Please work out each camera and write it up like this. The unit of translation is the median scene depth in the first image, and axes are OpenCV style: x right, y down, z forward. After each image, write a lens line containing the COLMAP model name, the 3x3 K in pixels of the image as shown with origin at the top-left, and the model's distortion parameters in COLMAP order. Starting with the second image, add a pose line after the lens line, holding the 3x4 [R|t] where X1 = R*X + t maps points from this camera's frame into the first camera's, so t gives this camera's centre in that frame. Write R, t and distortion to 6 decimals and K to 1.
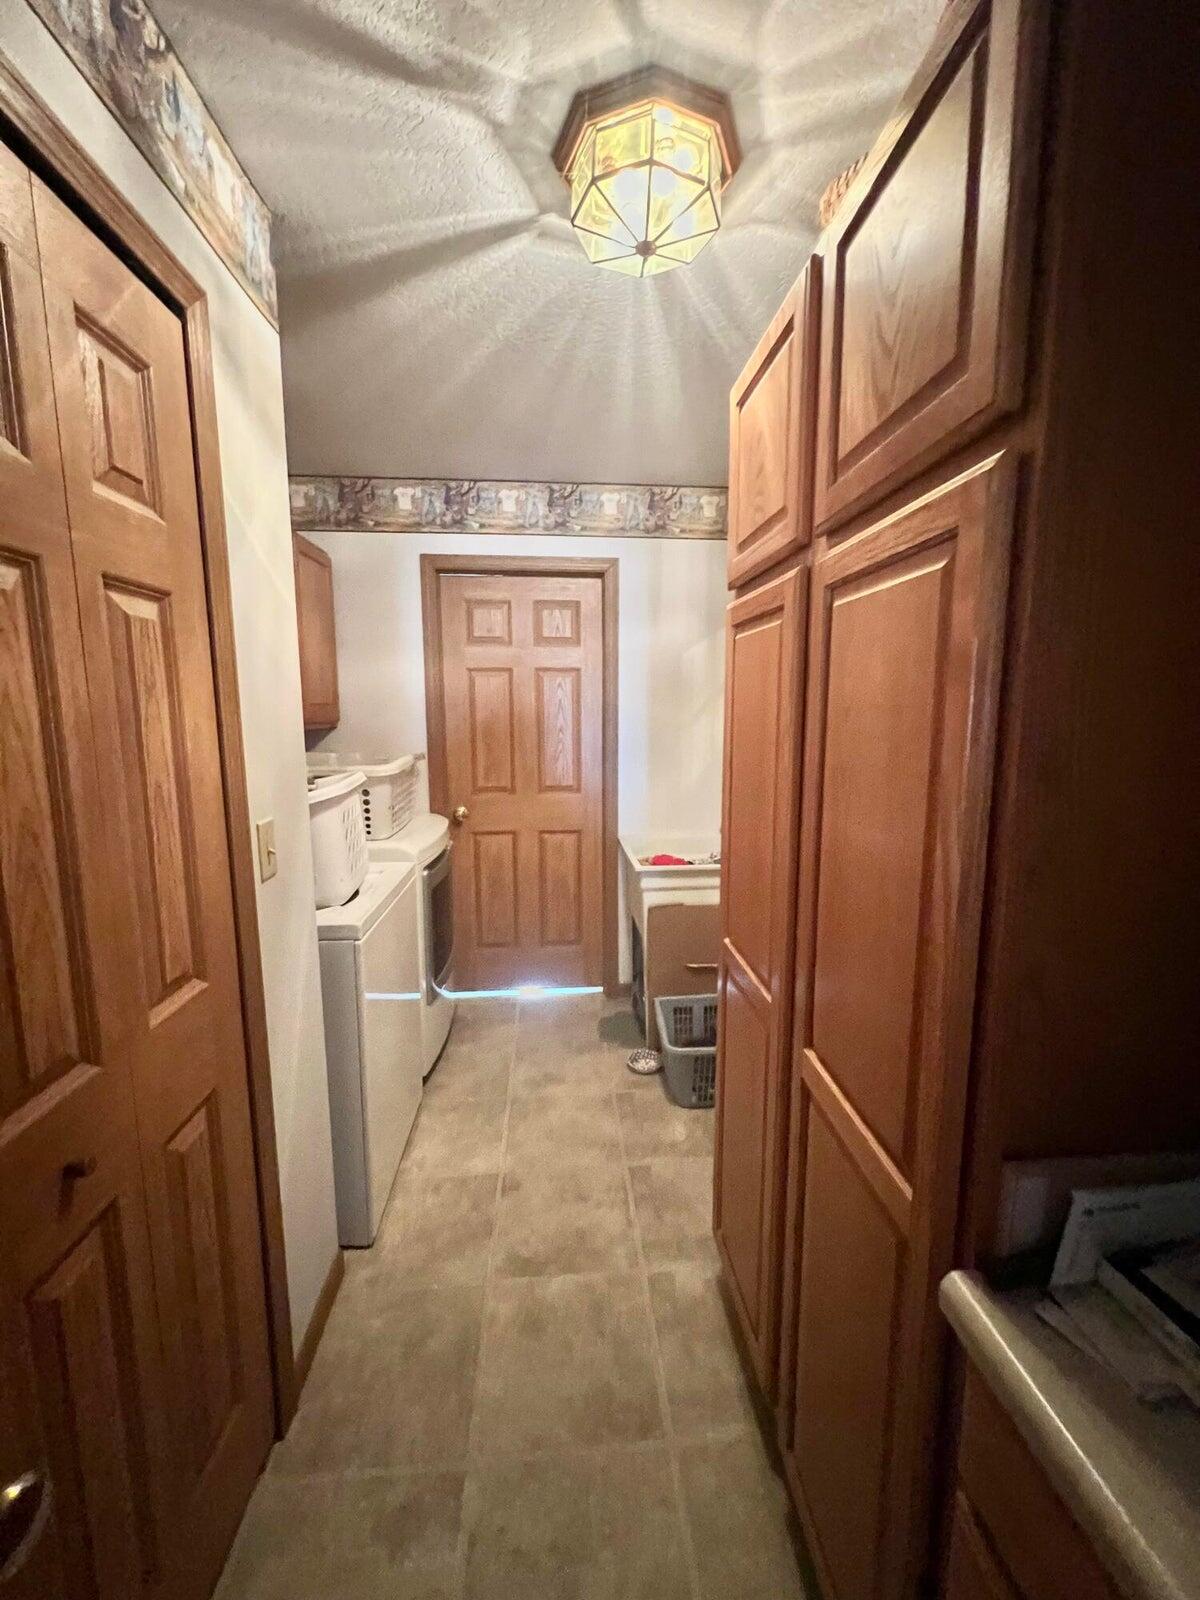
lens RADIAL K [[640.1, 0, 603.2], [0, 640.1, 803.0], [0, 0, 1]] dist [-0.004161, 0.000261]
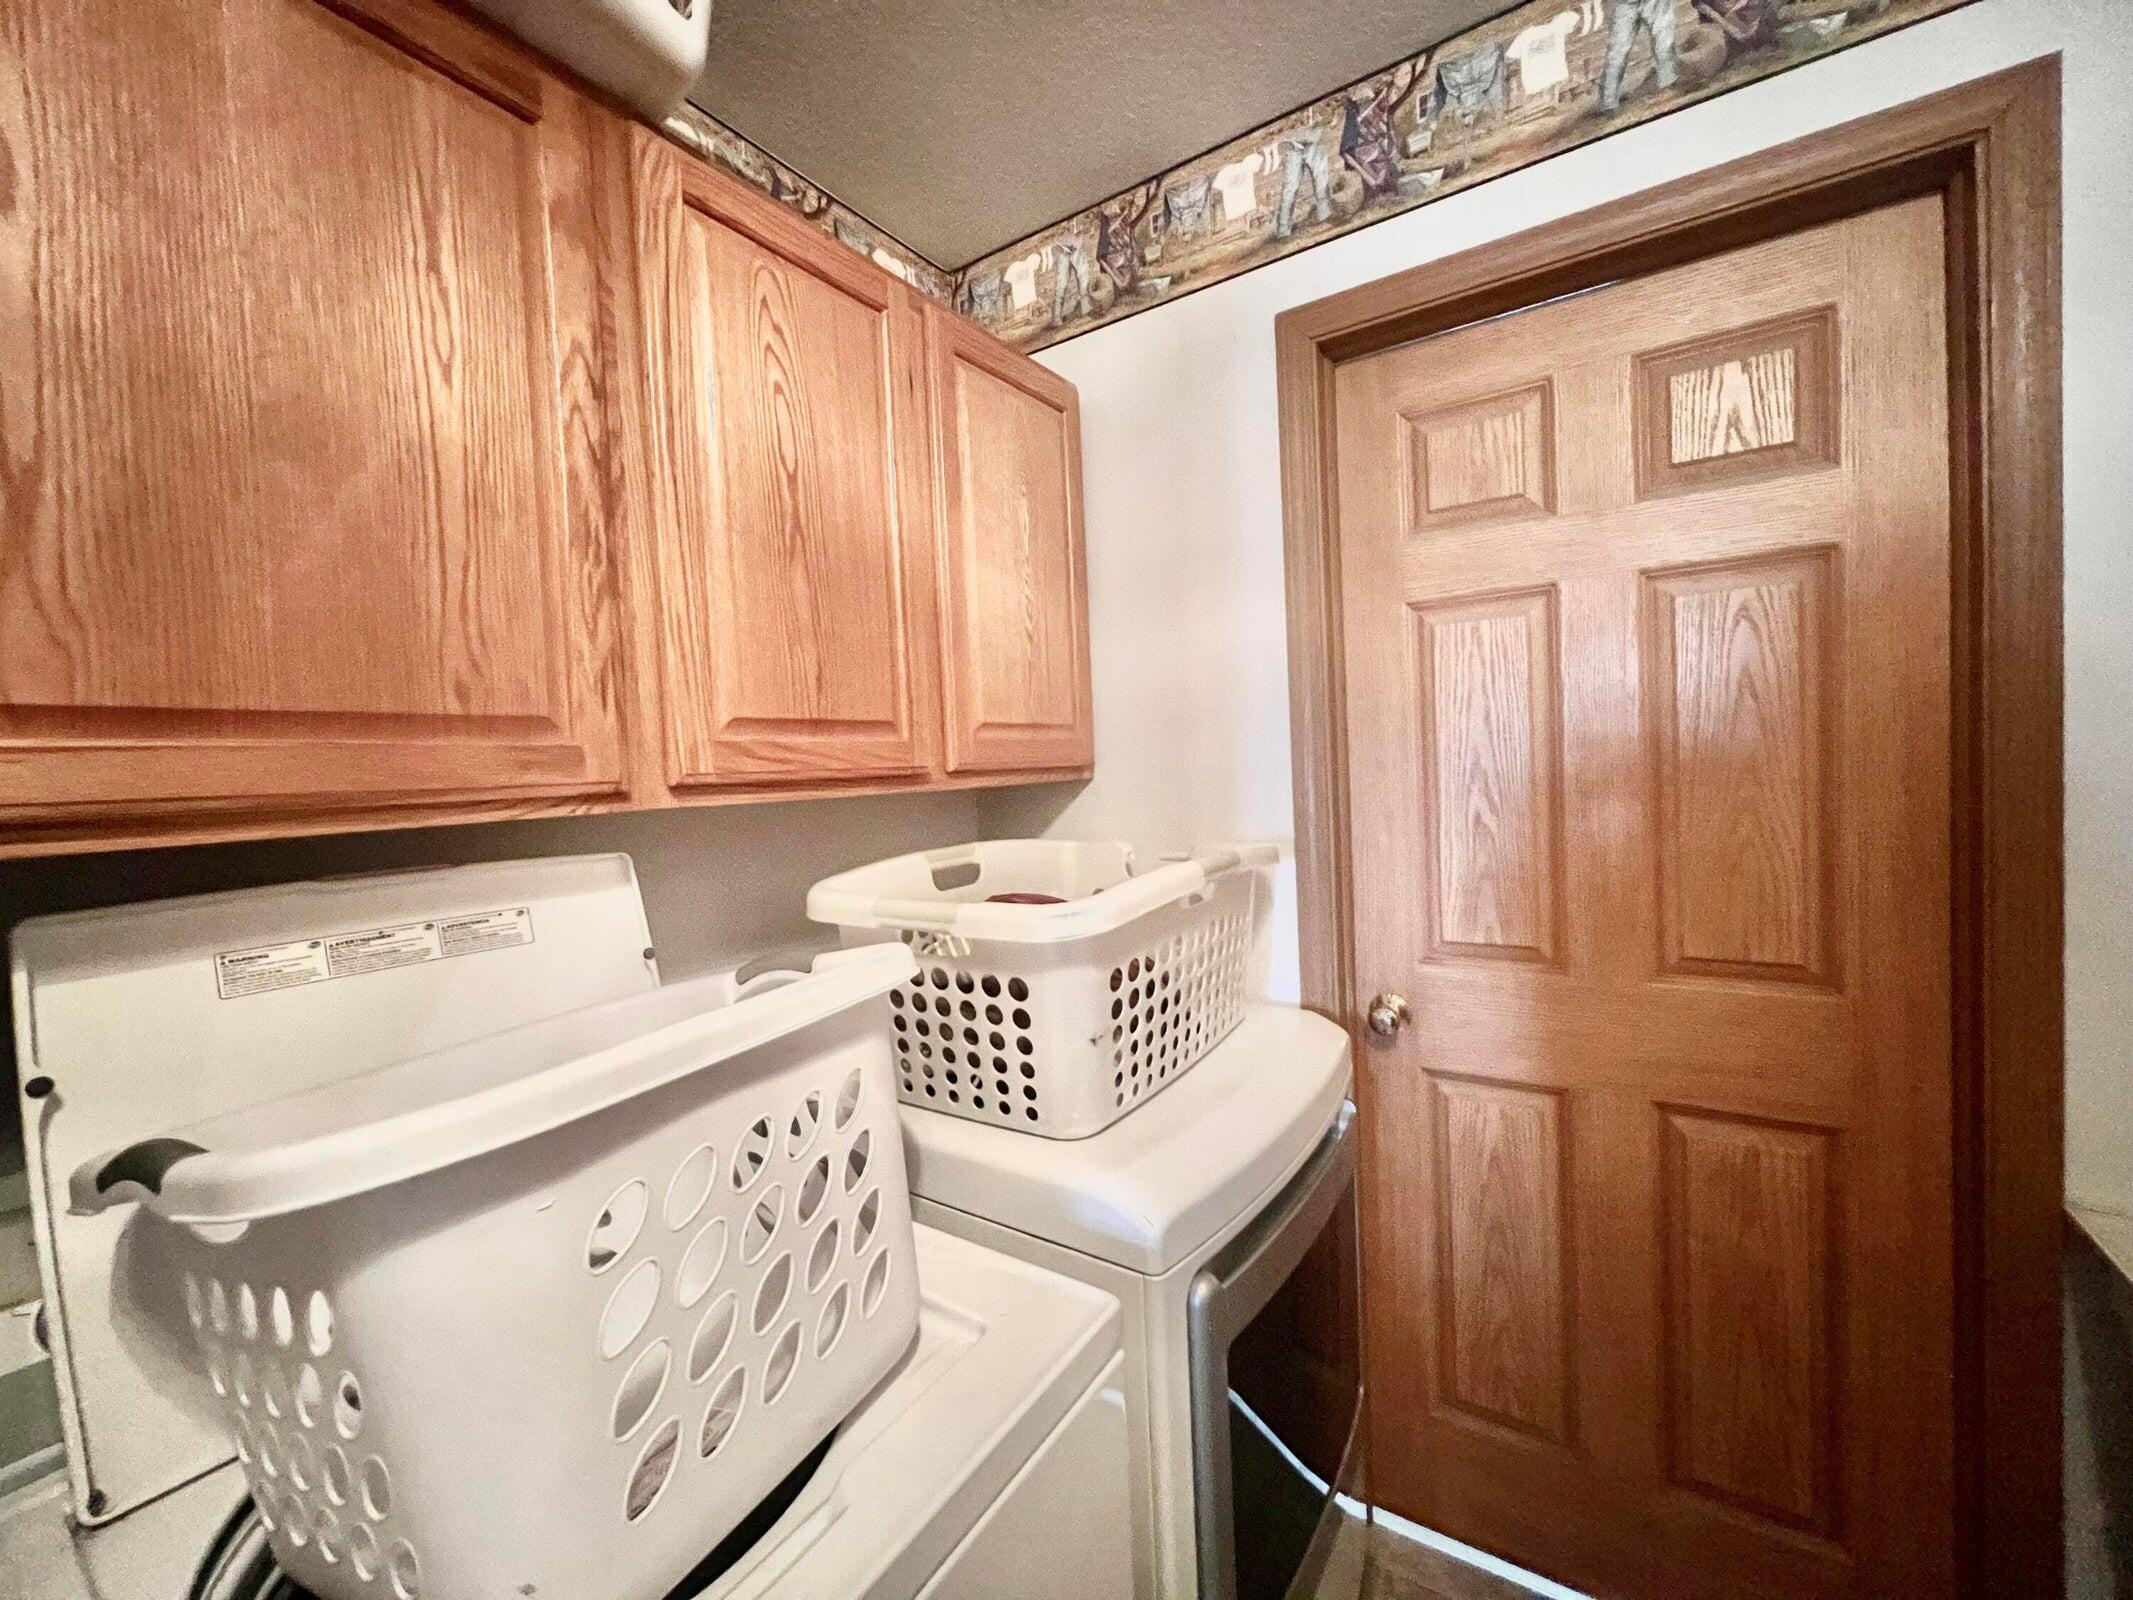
lens RADIAL K [[853.3, 0, 1061.5], [0, 853.3, 797.8], [0, 0, 1]] dist [-0.004161, 0.000261]
pose [[0.785530, -0.008193, -0.618769, -0.074650], [-0.042605, 0.996824, -0.067286, -0.065174], [0.617355, 0.079218, 0.782686, 0.528261]]
